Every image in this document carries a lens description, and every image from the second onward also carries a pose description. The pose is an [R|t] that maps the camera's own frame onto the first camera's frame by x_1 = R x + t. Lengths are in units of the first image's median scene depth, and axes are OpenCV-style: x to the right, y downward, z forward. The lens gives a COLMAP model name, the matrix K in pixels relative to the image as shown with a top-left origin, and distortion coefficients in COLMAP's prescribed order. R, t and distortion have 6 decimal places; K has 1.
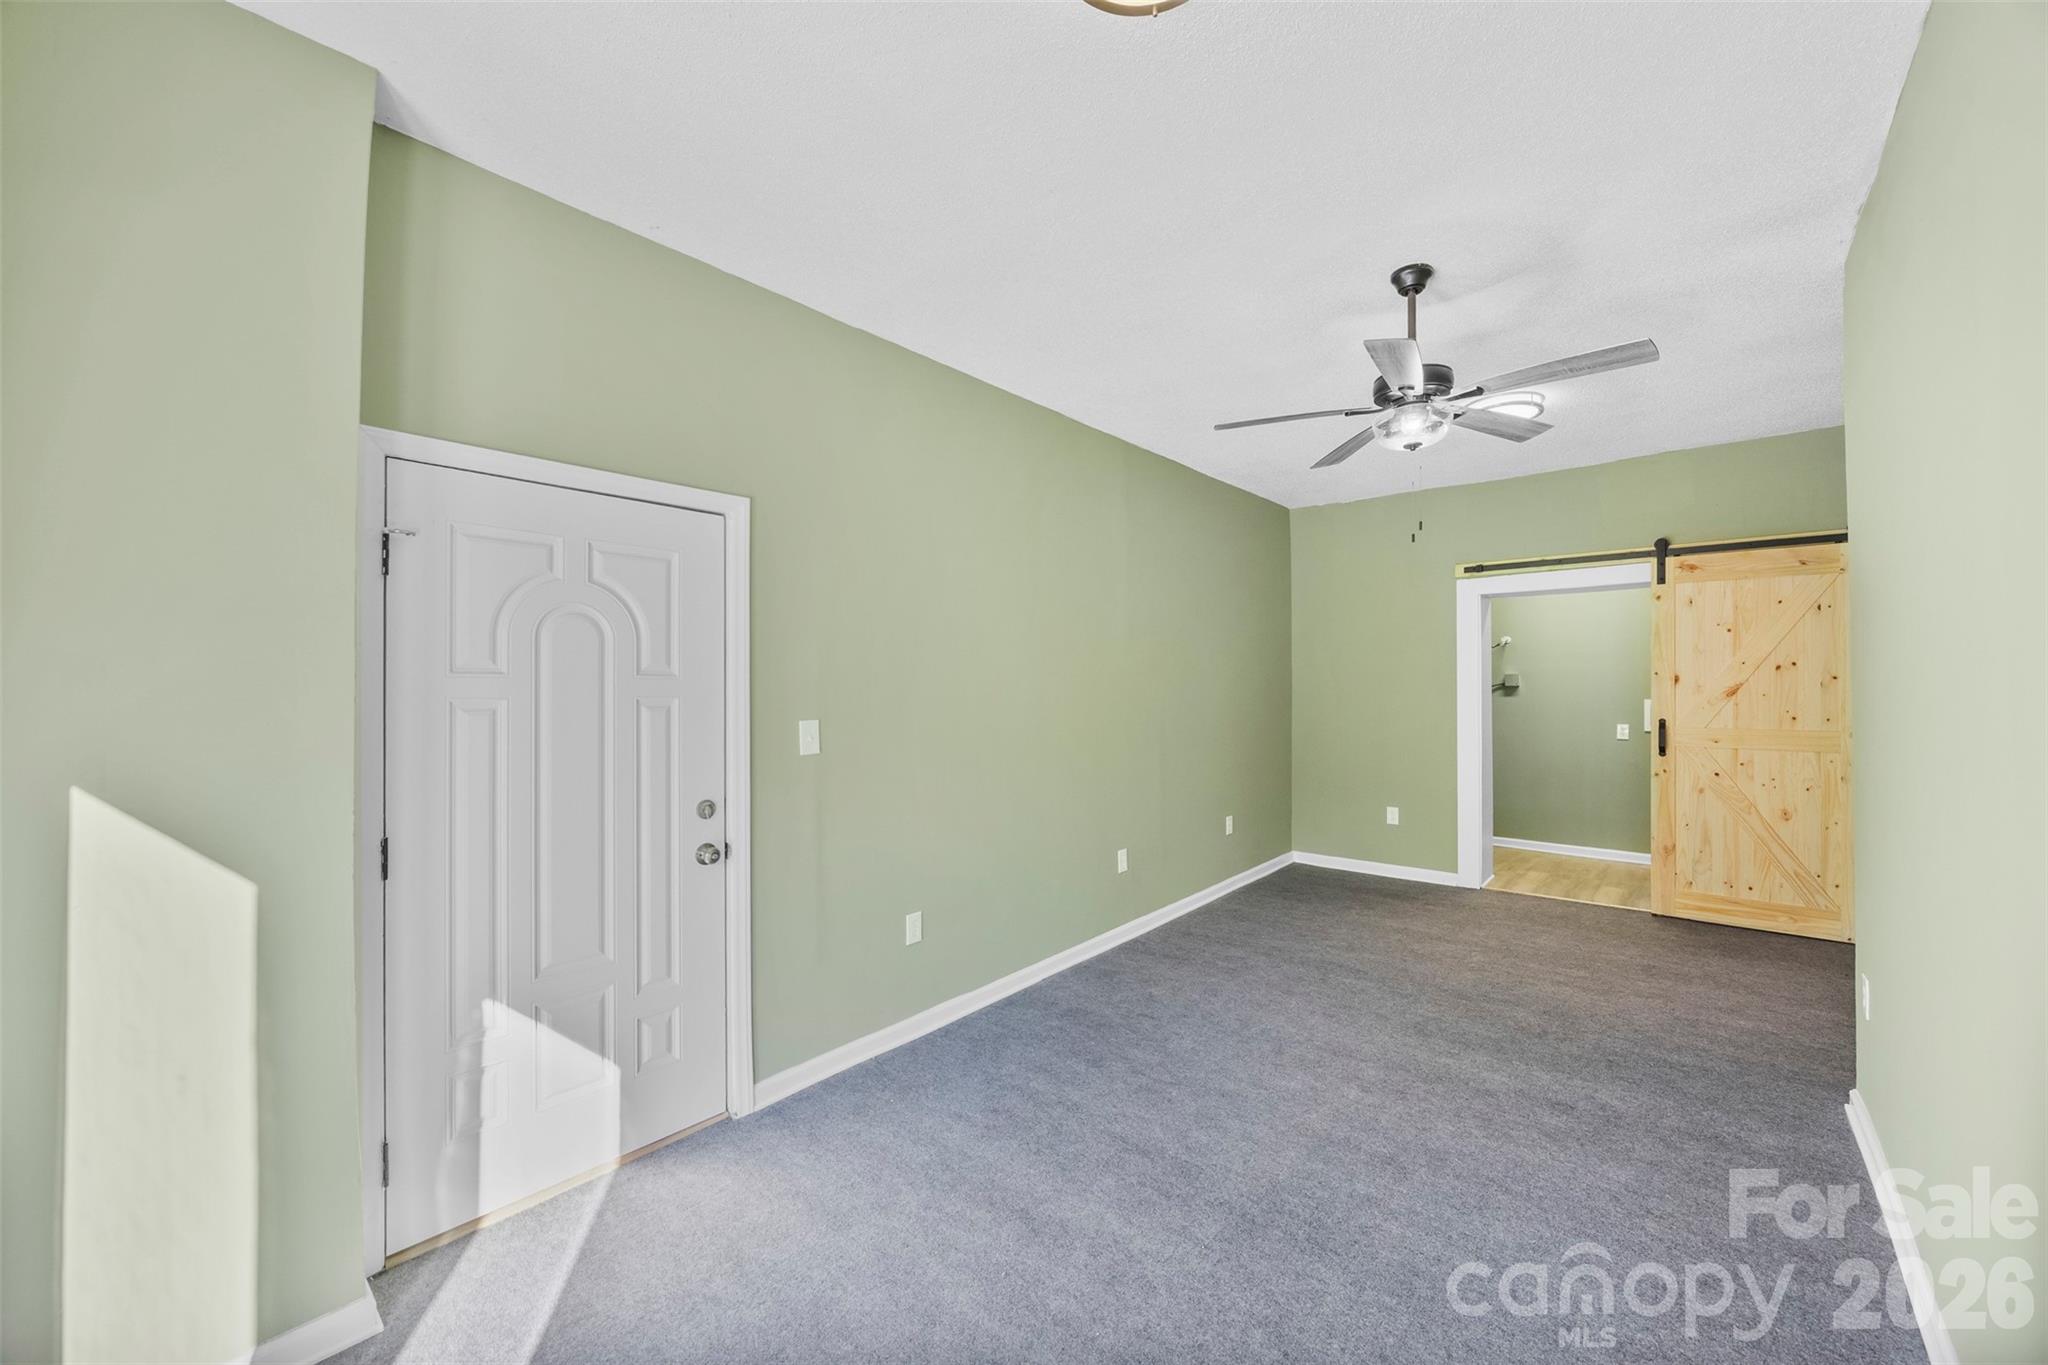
lens RADIAL K [[789.7, 0, 1029.7], [0, 789.7, 681.7], [0, 0, 1]] dist [-0.003168, -0.000209]
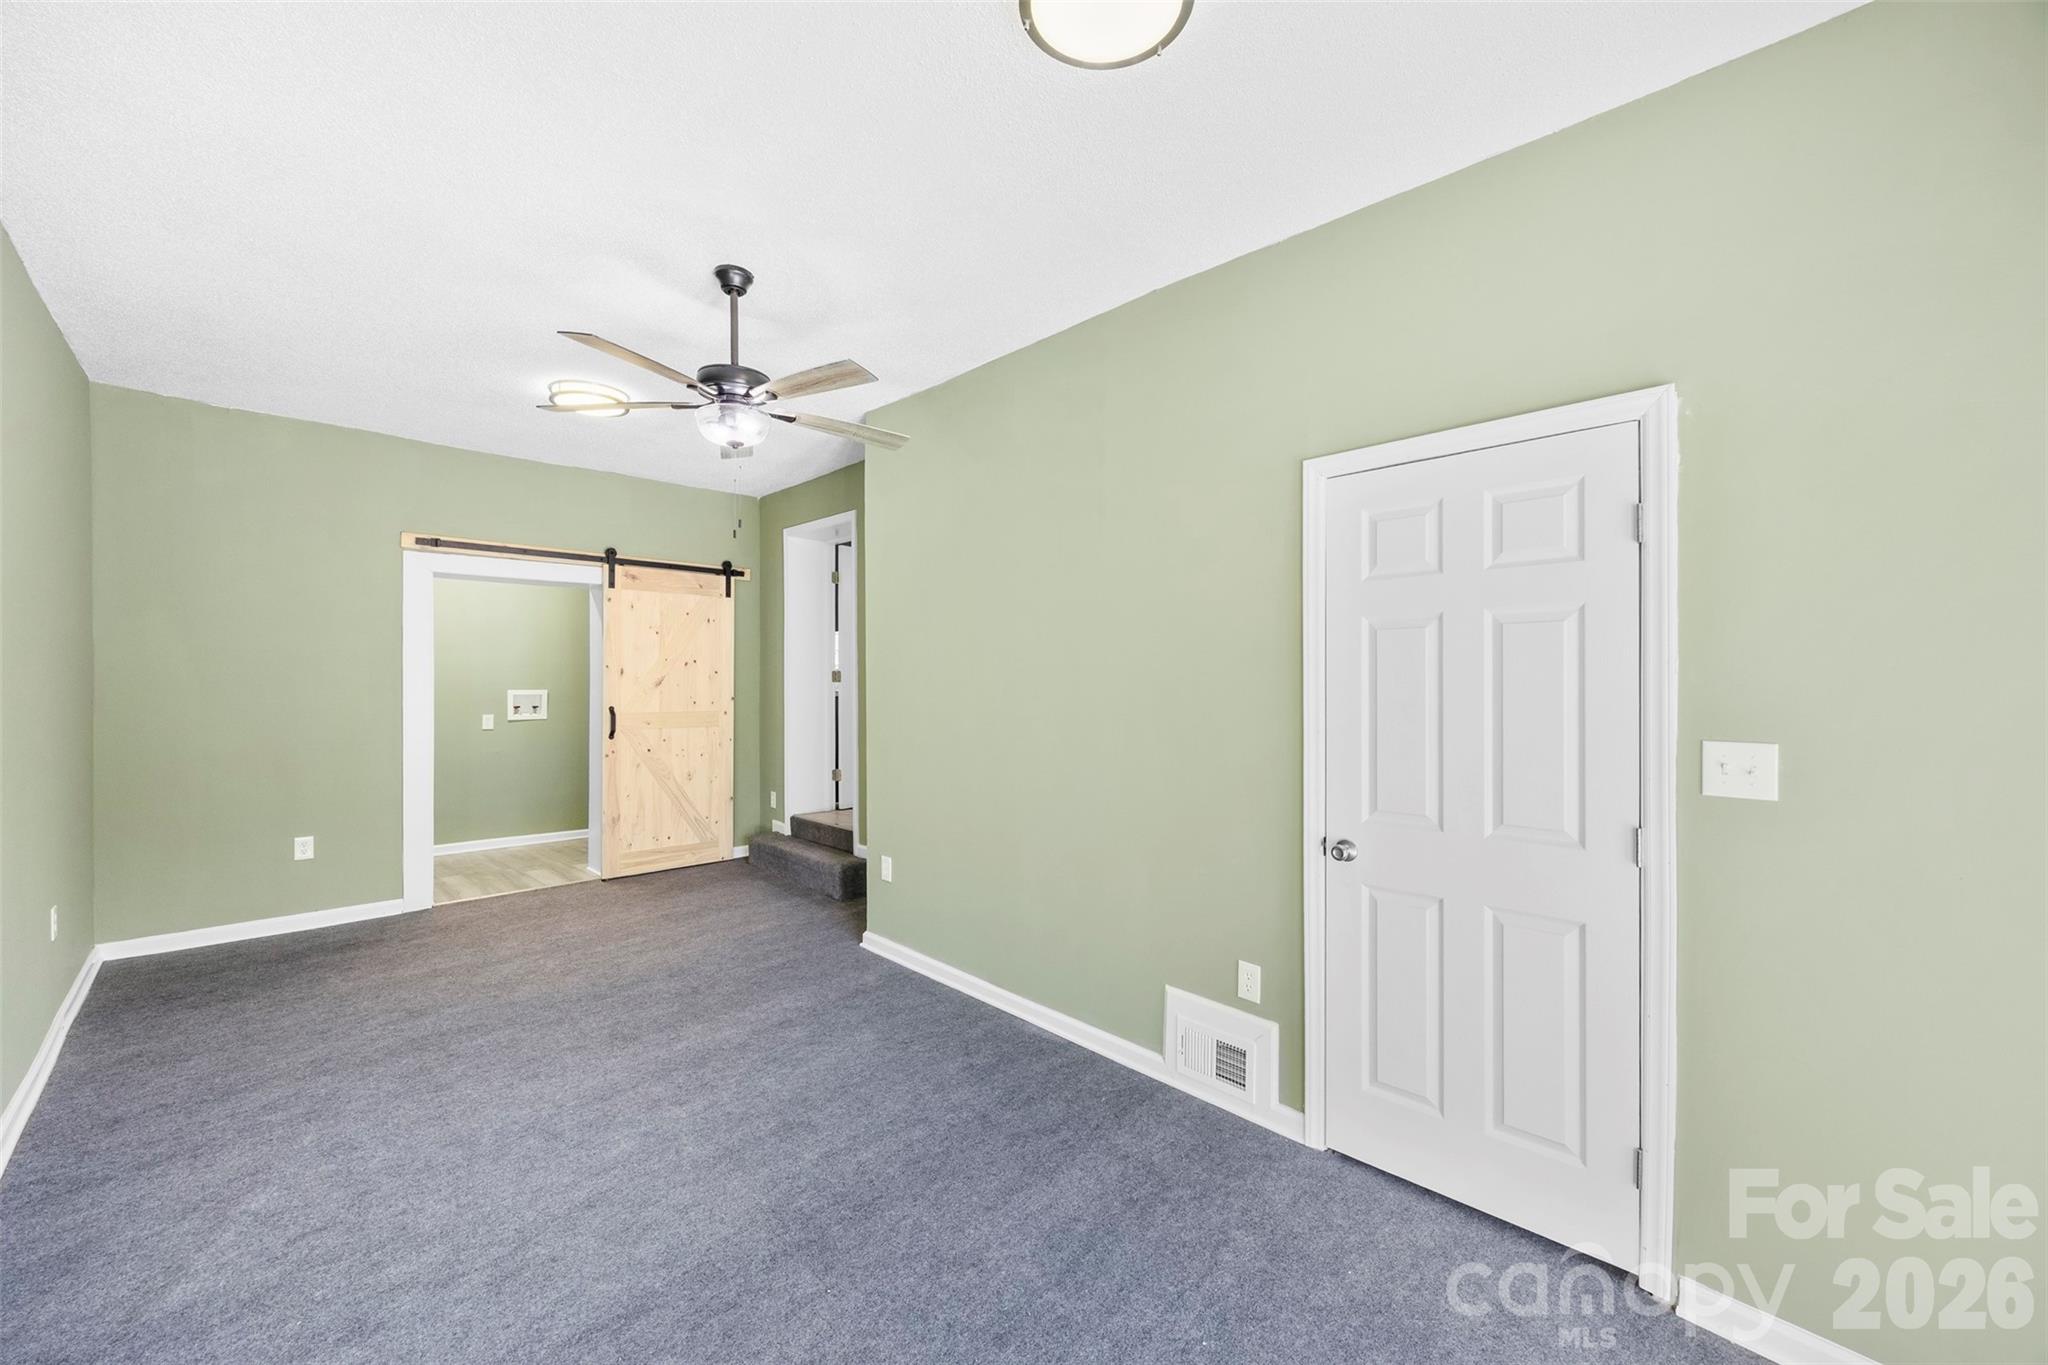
lens RADIAL K [[789.7, 0, 1040.2], [0, 789.7, 682.9], [0, 0, 1]] dist [-0.003168, -0.000209]
pose [[0.061858, -0.002755, 0.998081, -0.328169], [-0.010799, 0.999936, 0.003429, 0.002790], [-0.998027, -0.010991, 0.061824, 0.343093]]
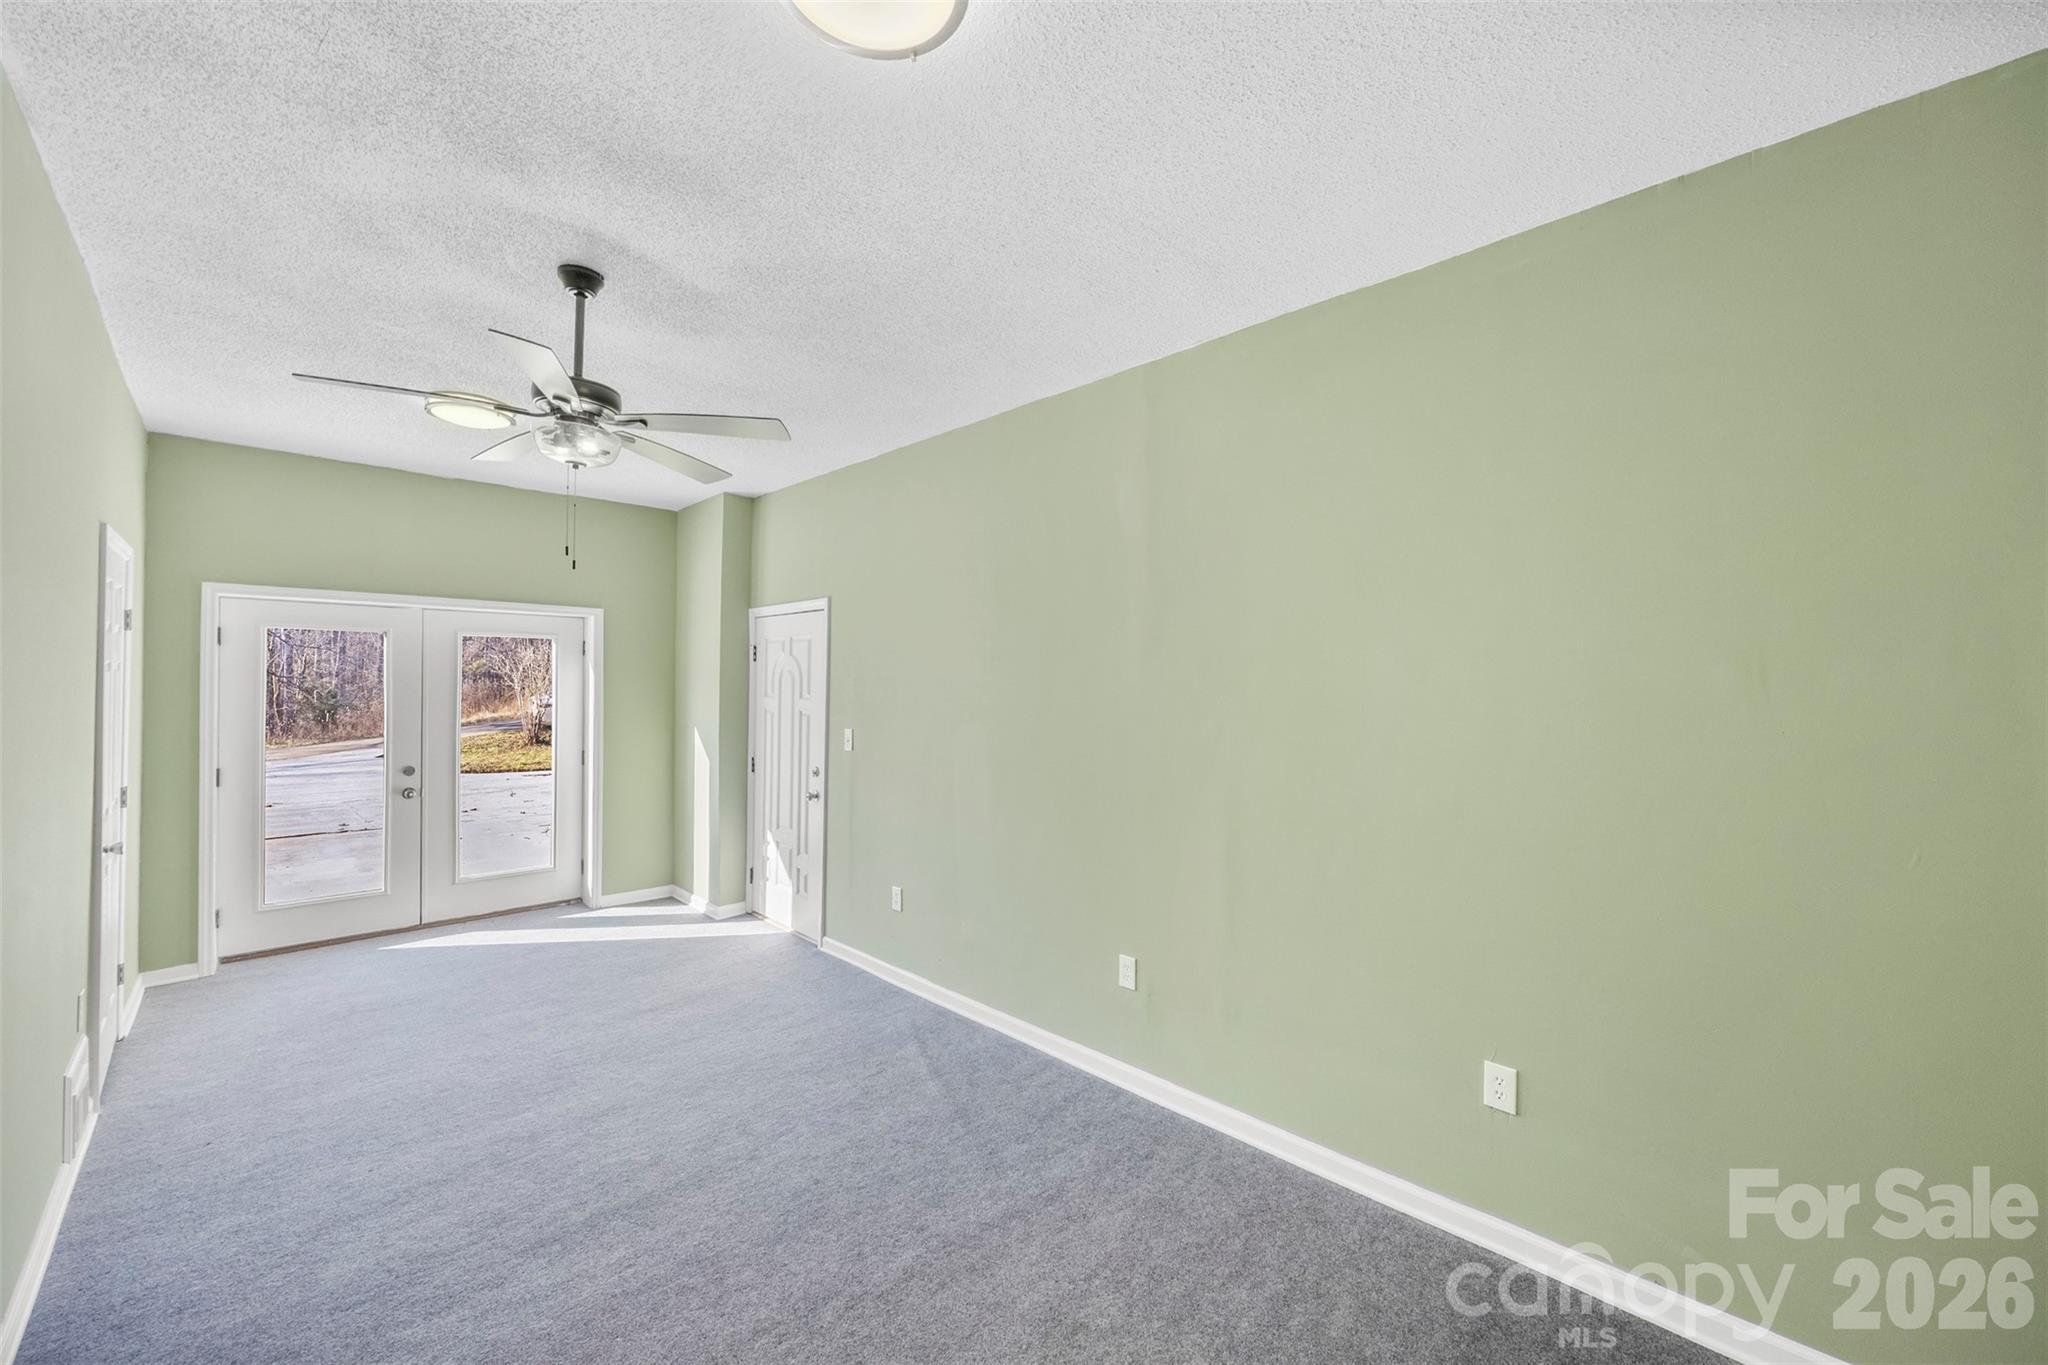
lens RADIAL K [[789.7, 0, 1010.6], [0, 789.7, 691.8], [0, 0, 1]] dist [-0.003168, -0.000209]
pose [[-0.103090, -0.000203, -0.994672, 0.854518], [-0.005017, 0.999987, 0.000315, -0.018556], [0.994659, 0.005023, -0.103090, 1.014102]]
